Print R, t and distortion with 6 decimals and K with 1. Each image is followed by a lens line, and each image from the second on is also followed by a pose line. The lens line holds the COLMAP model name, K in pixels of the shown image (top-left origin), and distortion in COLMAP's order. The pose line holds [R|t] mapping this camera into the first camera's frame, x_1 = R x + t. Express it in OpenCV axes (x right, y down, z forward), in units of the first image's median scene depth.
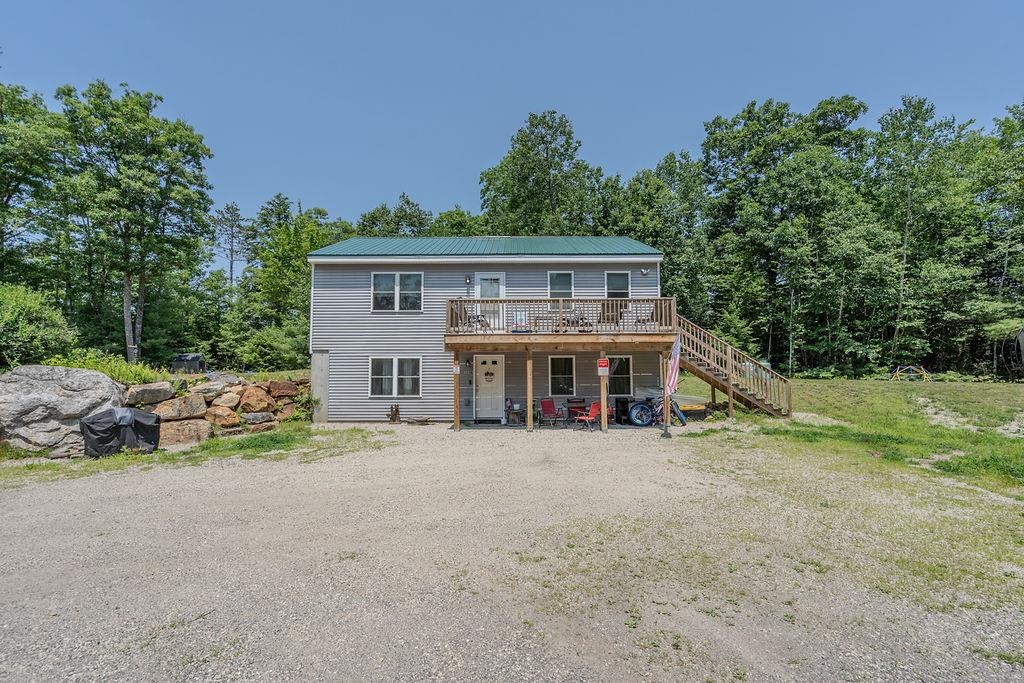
lens RADIAL K [[461.4, 0, 512.0], [0, 461.4, 341.5], [0, 0, 1]] dist [-0.001983, 0.000347]
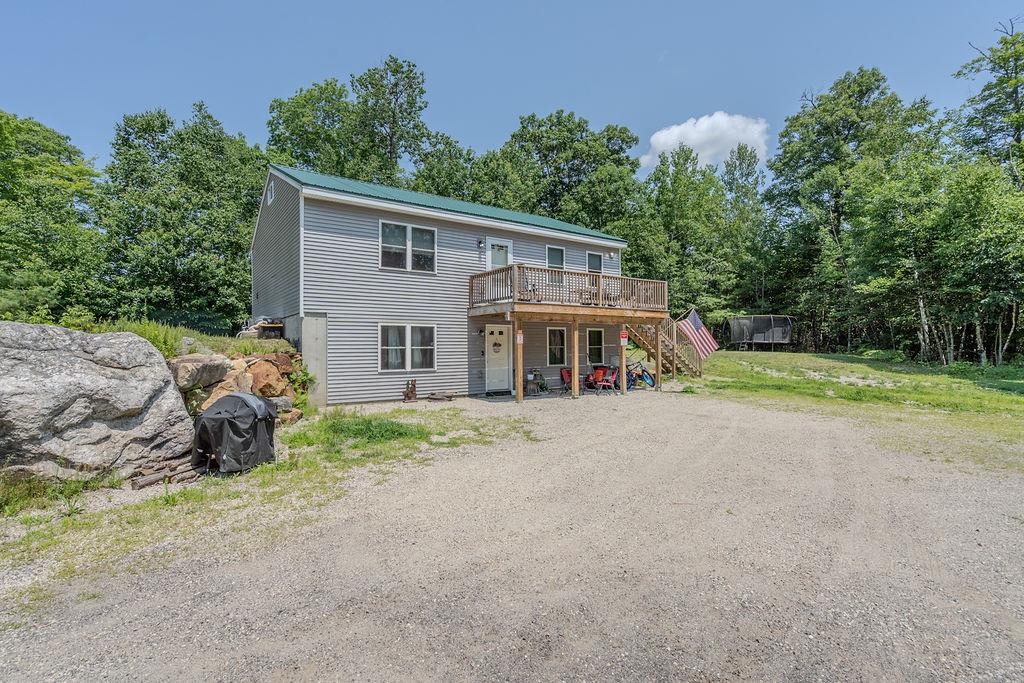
lens RADIAL K [[475.2, 0, 504.2], [0, 475.2, 341.8], [0, 0, 1]] dist [-0.000703, -0.000061]
pose [[0.826418, 0.006108, 0.563025, -0.602804], [-0.036360, 0.998433, 0.042538, 0.021931], [-0.561883, -0.055626, 0.825345, 0.174502]]
